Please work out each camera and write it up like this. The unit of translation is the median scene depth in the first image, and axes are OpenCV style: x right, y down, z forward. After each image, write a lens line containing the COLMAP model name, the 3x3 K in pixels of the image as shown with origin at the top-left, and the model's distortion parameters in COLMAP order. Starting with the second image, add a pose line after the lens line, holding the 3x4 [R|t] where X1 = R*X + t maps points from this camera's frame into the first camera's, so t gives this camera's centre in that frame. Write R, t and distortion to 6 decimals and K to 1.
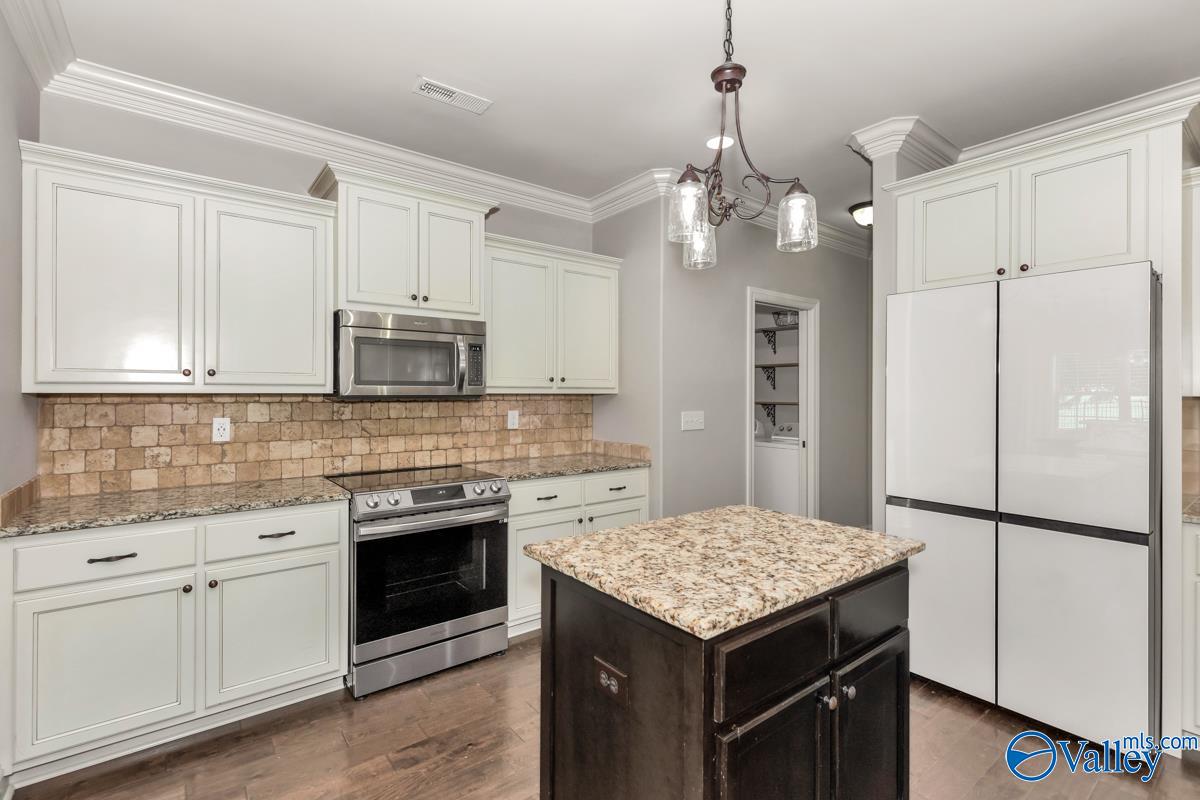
lens RADIAL K [[551.3, 0, 589.3], [0, 551.3, 391.7], [0, 0, 1]] dist [0.003714, 0.001024]
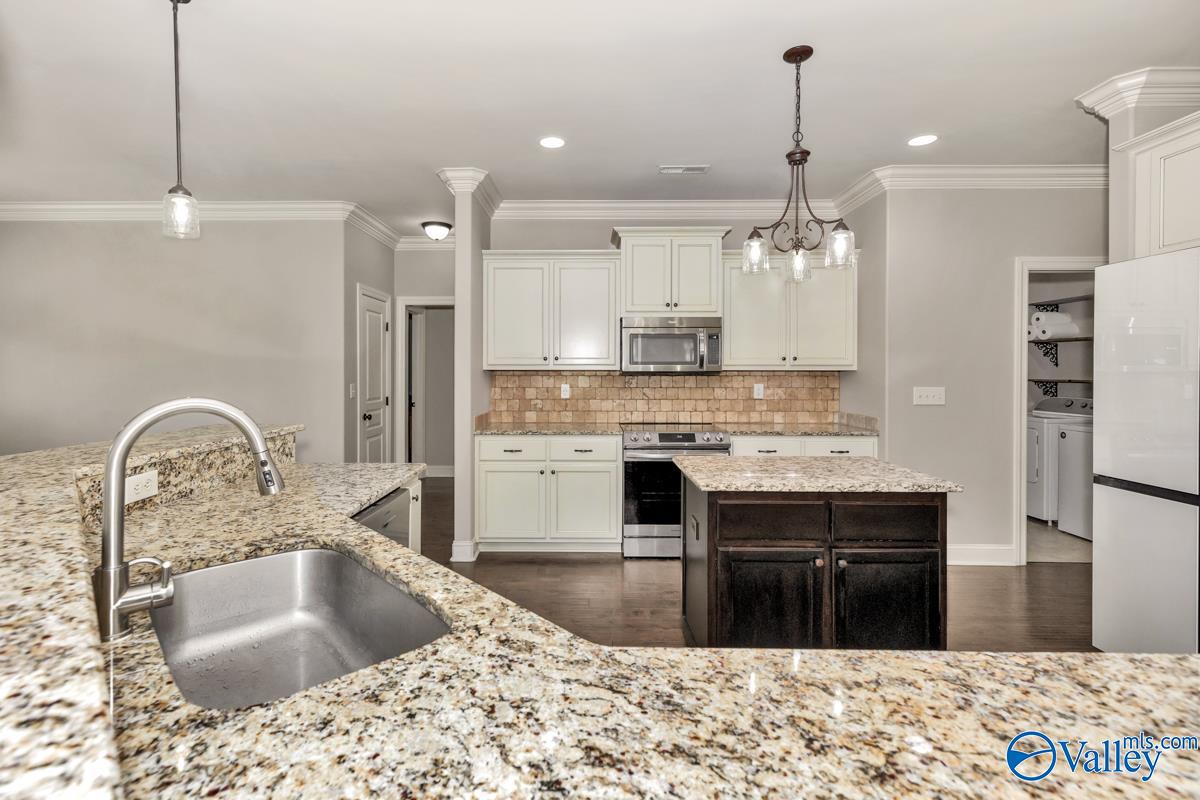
lens RADIAL K [[551.3, 0, 578.3], [0, 551.3, 374.5], [0, 0, 1]] dist [0.003714, 0.001024]
pose [[0.787154, 0.002621, -0.616751, 0.392186], [0.001608, 0.999979, 0.006301, 0.005120], [0.616754, -0.005952, 0.787133, -0.302326]]
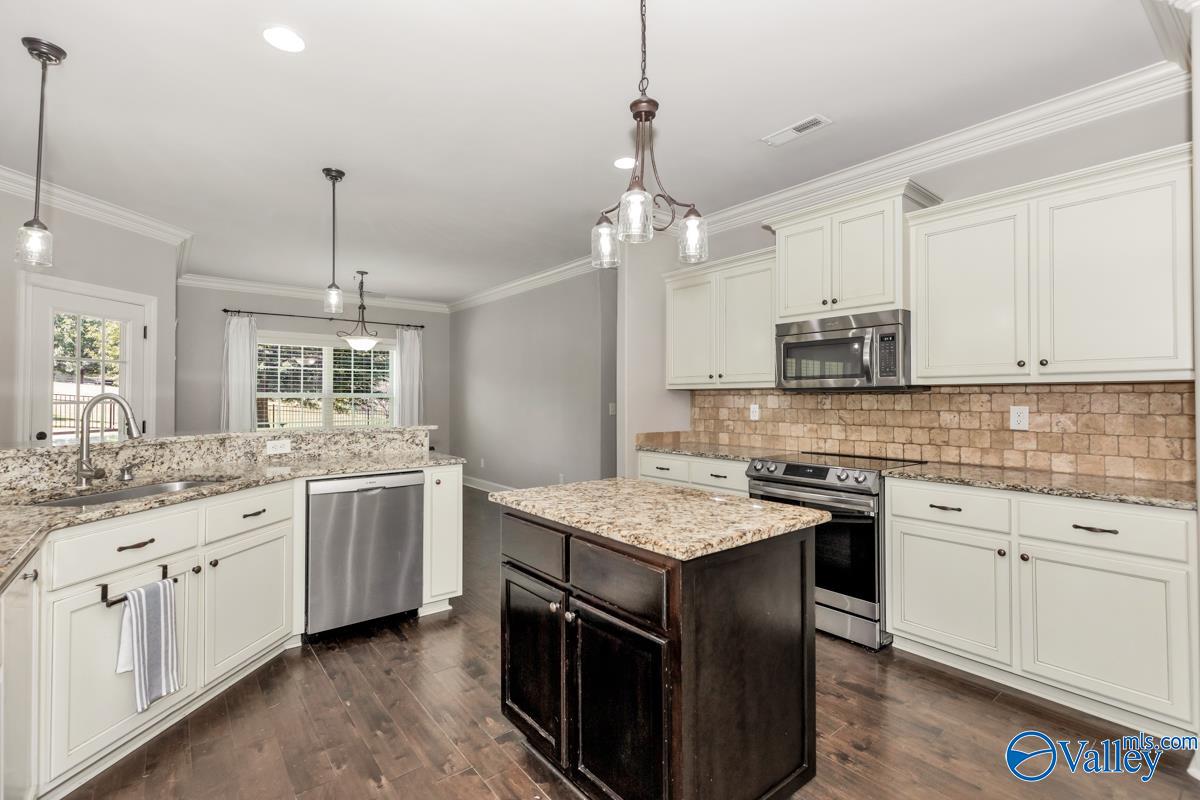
lens RADIAL K [[551.3, 0, 593.1], [0, 551.3, 392.6], [0, 0, 1]] dist [0.003714, 0.001024]
pose [[0.011704, -0.013428, -0.999841, 0.796673], [0.001420, 0.999909, -0.013412, 0.031087], [0.999930, -0.001263, 0.011722, 0.487114]]
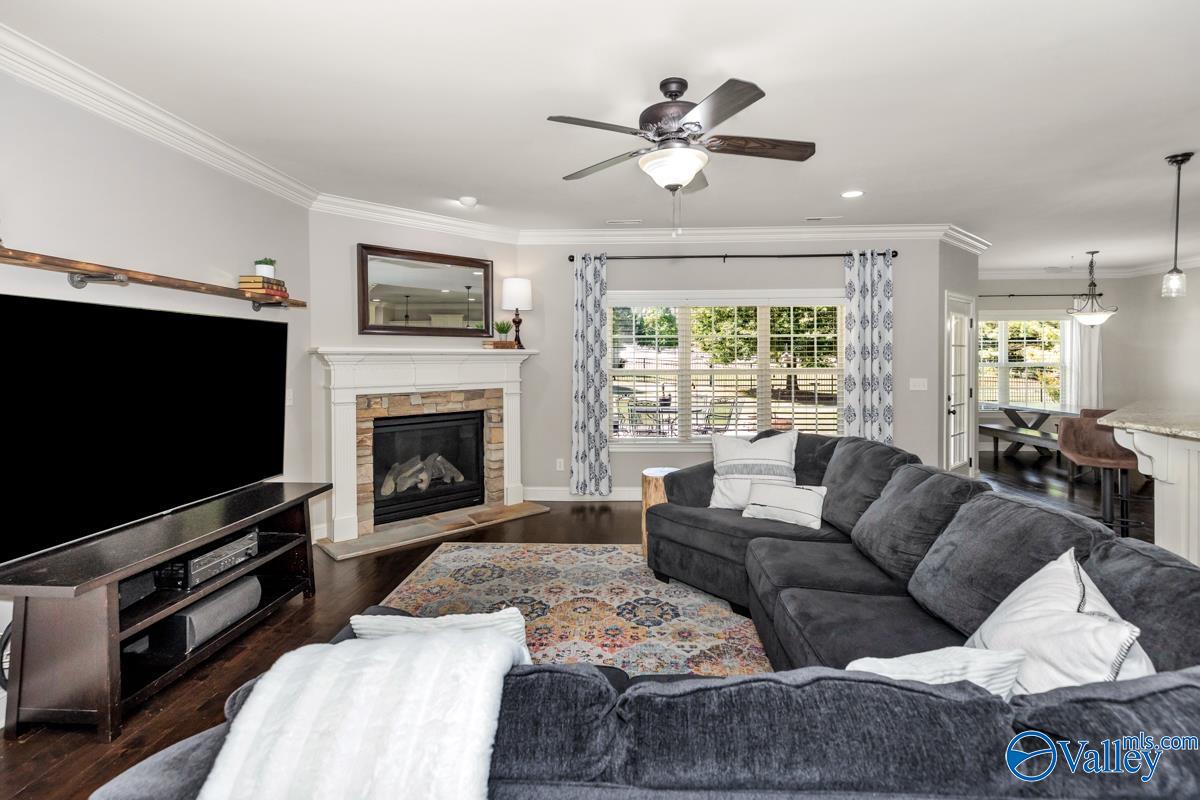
lens RADIAL K [[551.3, 0, 612.3], [0, 551.3, 366.3], [0, 0, 1]] dist [0.003714, 0.001024]
pose [[-0.635903, 0.010512, -0.771697, 1.747632], [0.006390, 0.999945, 0.008356, -0.021526], [0.771742, 0.000382, -0.635935, -0.479564]]
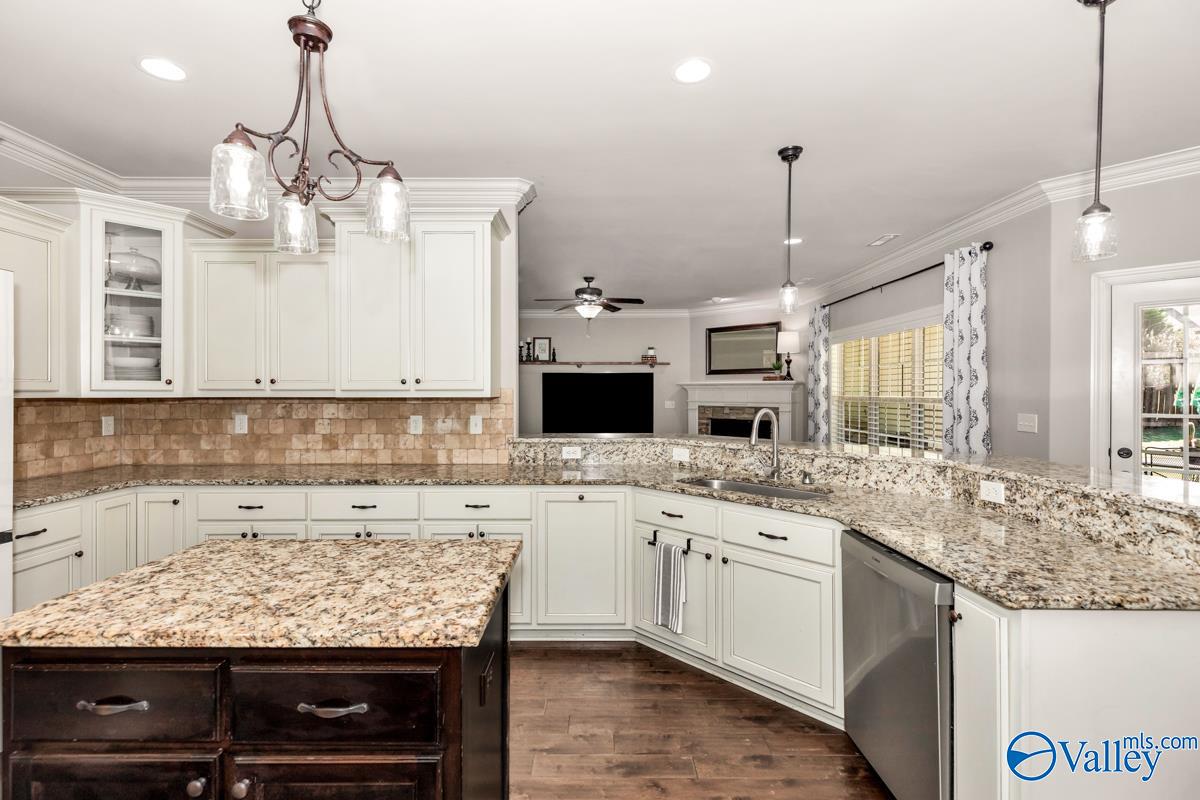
lens RADIAL K [[551.3, 0, 584.3], [0, 551.3, 395.0], [0, 0, 1]] dist [0.003714, 0.001024]
pose [[-0.789674, -0.006013, 0.613498, -0.342527], [-0.003448, 0.999980, 0.005362, -0.007223], [-0.613517, 0.002118, -0.789678, 0.788739]]
